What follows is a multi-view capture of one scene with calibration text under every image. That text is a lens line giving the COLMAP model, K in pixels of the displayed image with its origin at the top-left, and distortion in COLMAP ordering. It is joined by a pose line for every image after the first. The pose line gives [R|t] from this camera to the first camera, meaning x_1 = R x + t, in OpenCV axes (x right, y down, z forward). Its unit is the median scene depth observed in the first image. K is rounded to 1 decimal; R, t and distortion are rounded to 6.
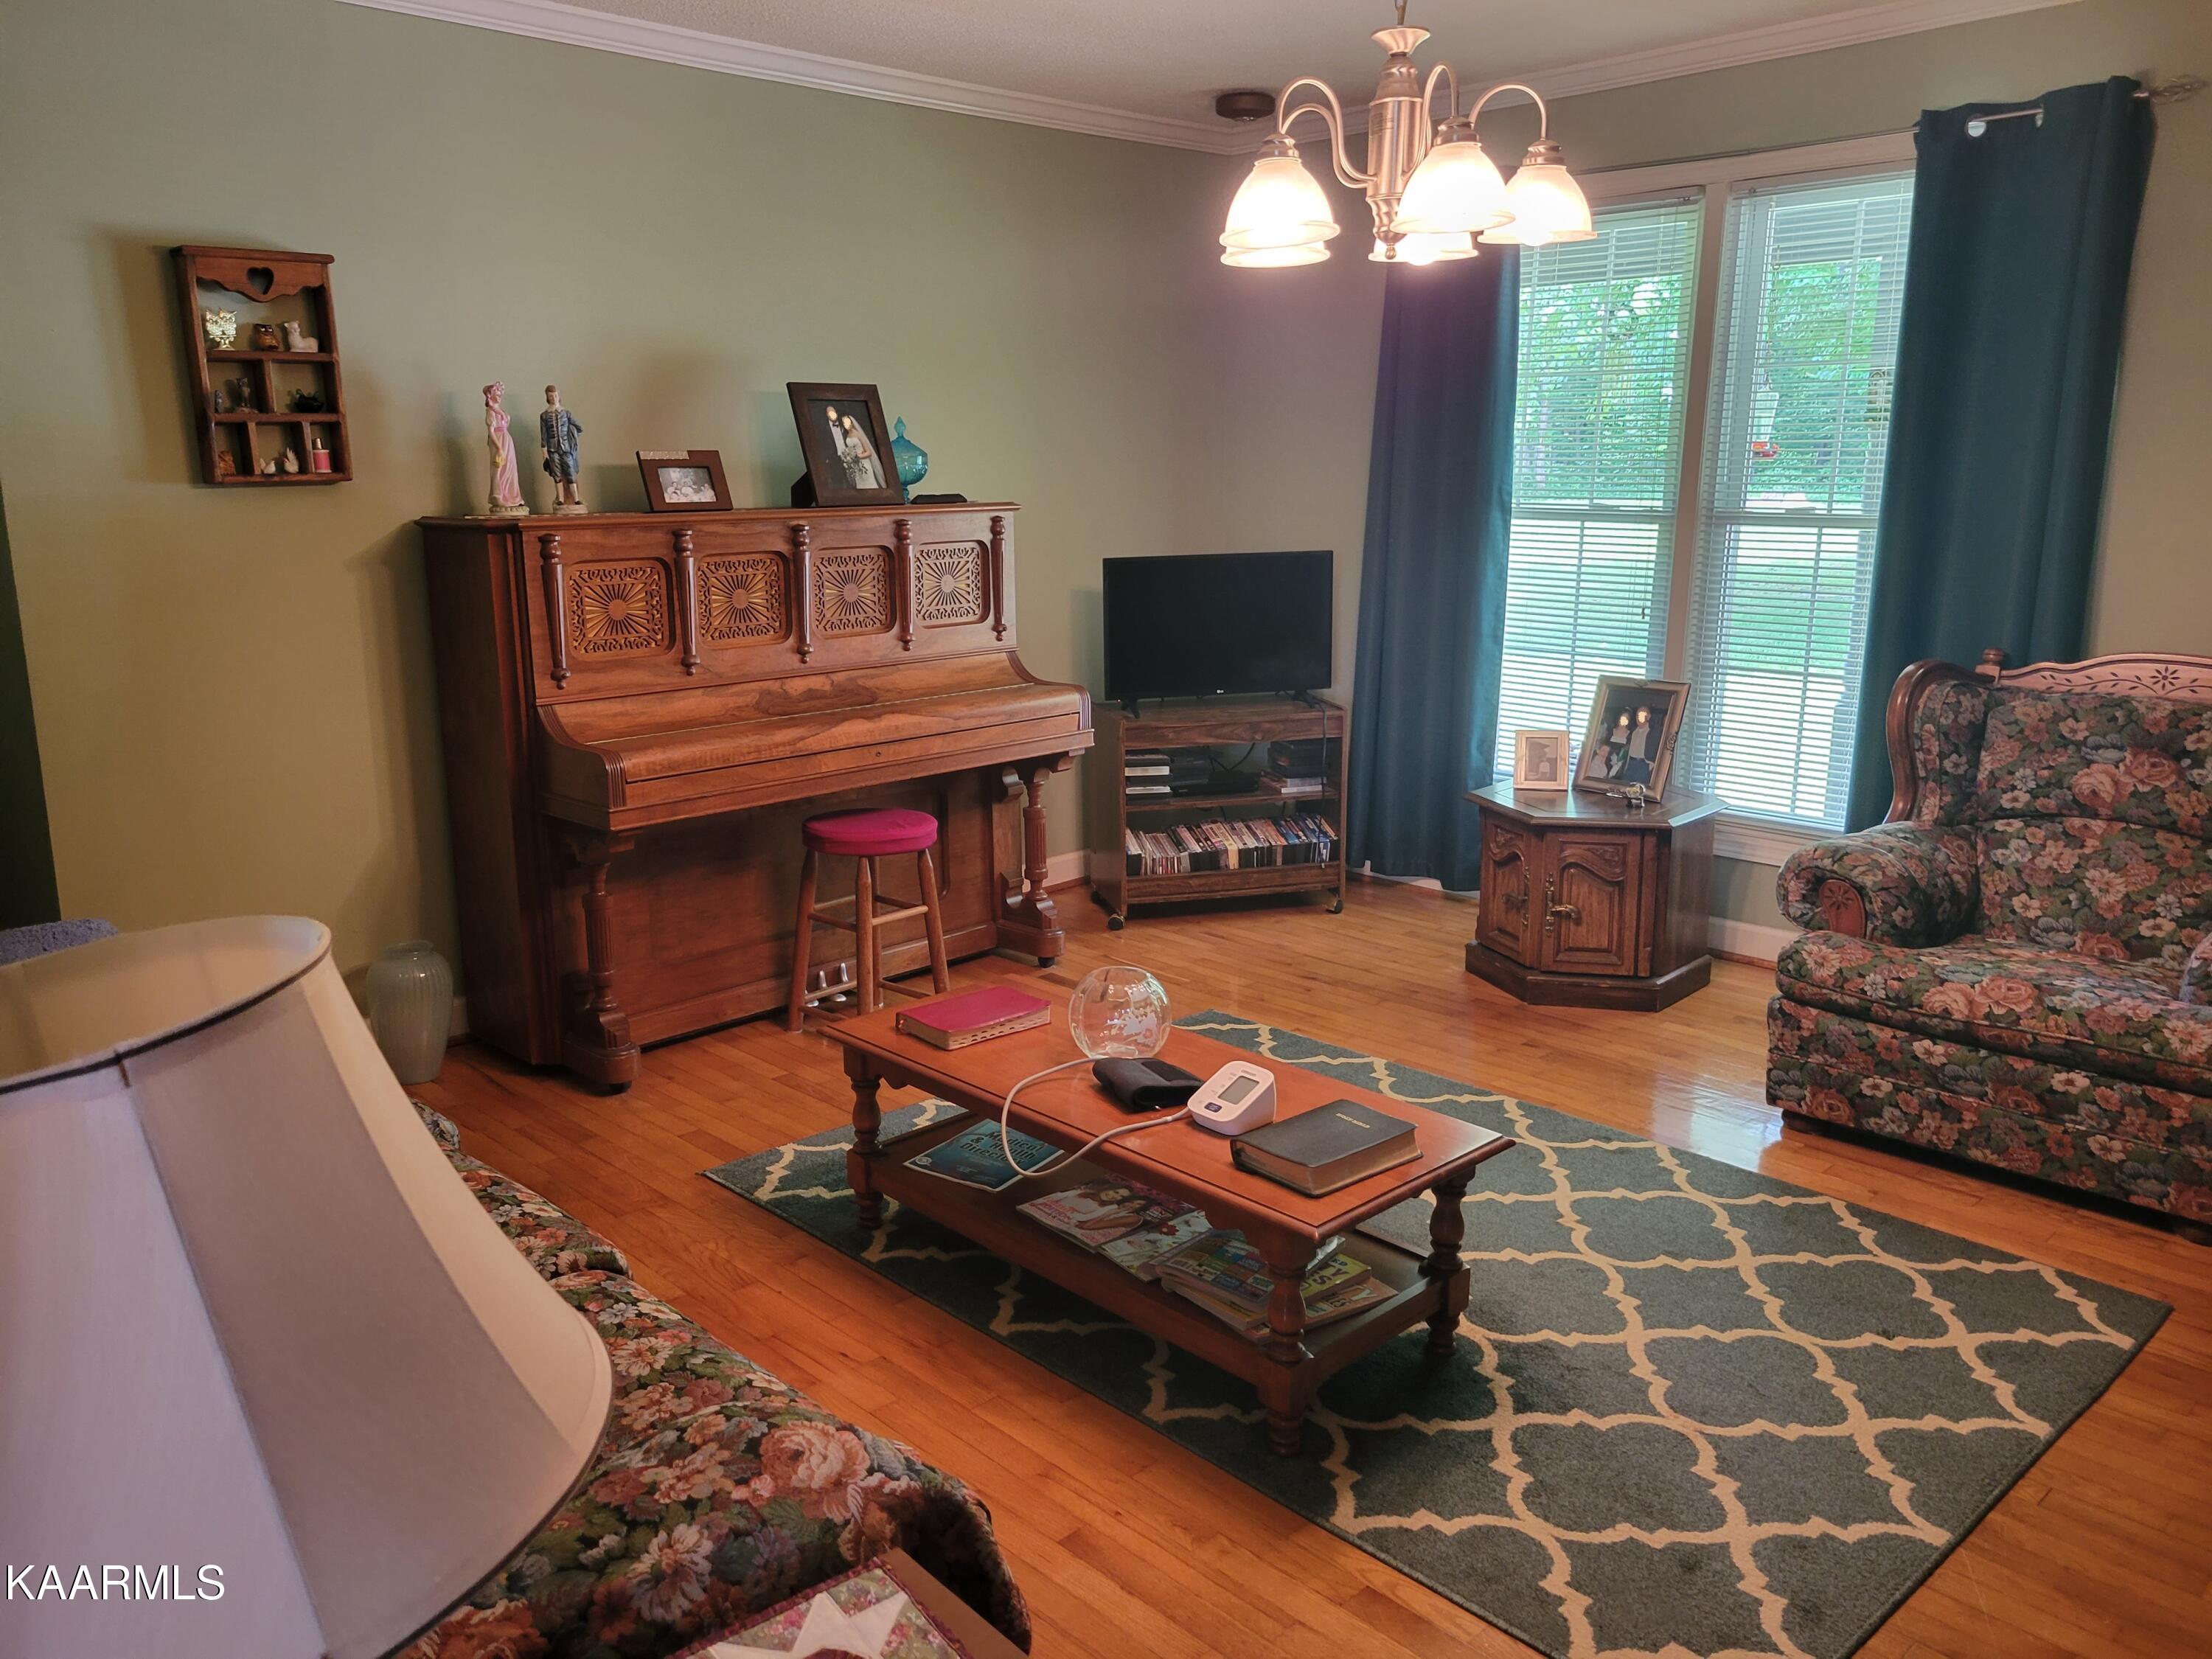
lens RADIAL K [[1667.1, 0, 1055.5], [0, 1667.1, 802.7], [0, 0, 1]] dist [0.051032, -0.031738]
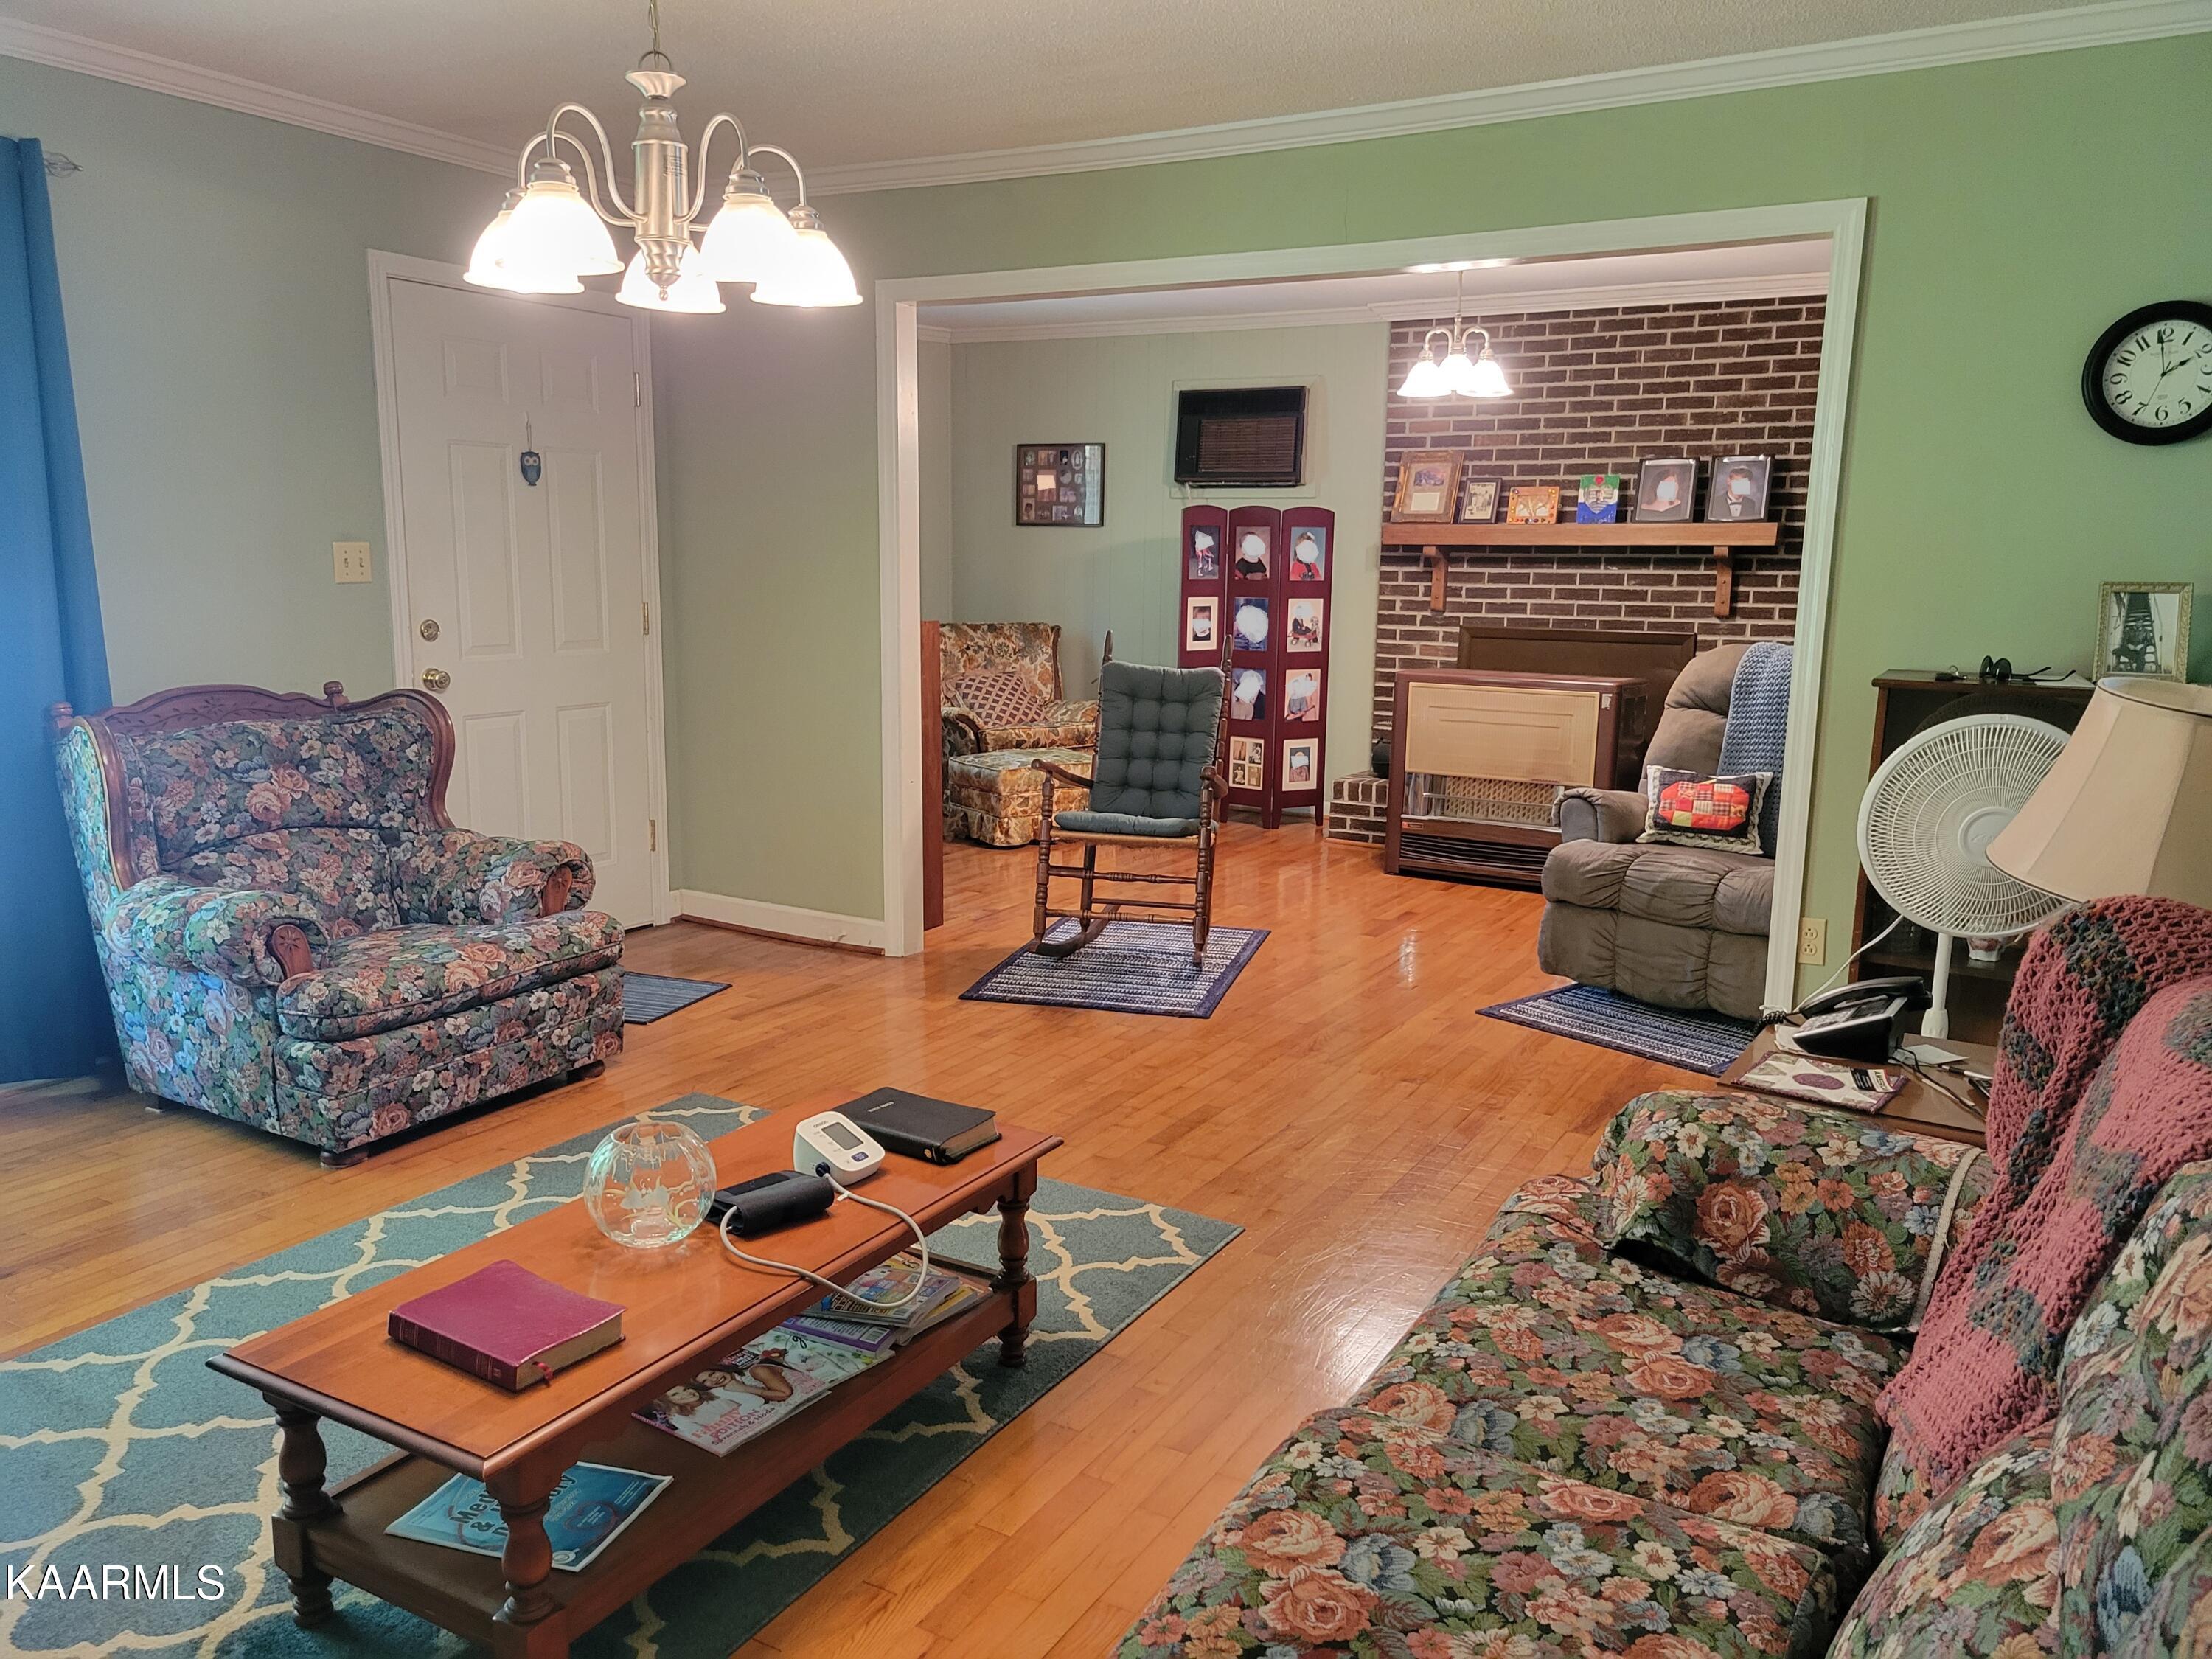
lens RADIAL K [[1667.1, 0, 1112.4], [0, 1667.1, 820.2], [0, 0, 1]] dist [0.051032, -0.031738]
pose [[-0.292304, -0.161050, 0.942667, -0.617150], [0.180358, 0.958746, 0.219722, -0.145782], [-0.939164, 0.234243, -0.251198, 0.768162]]
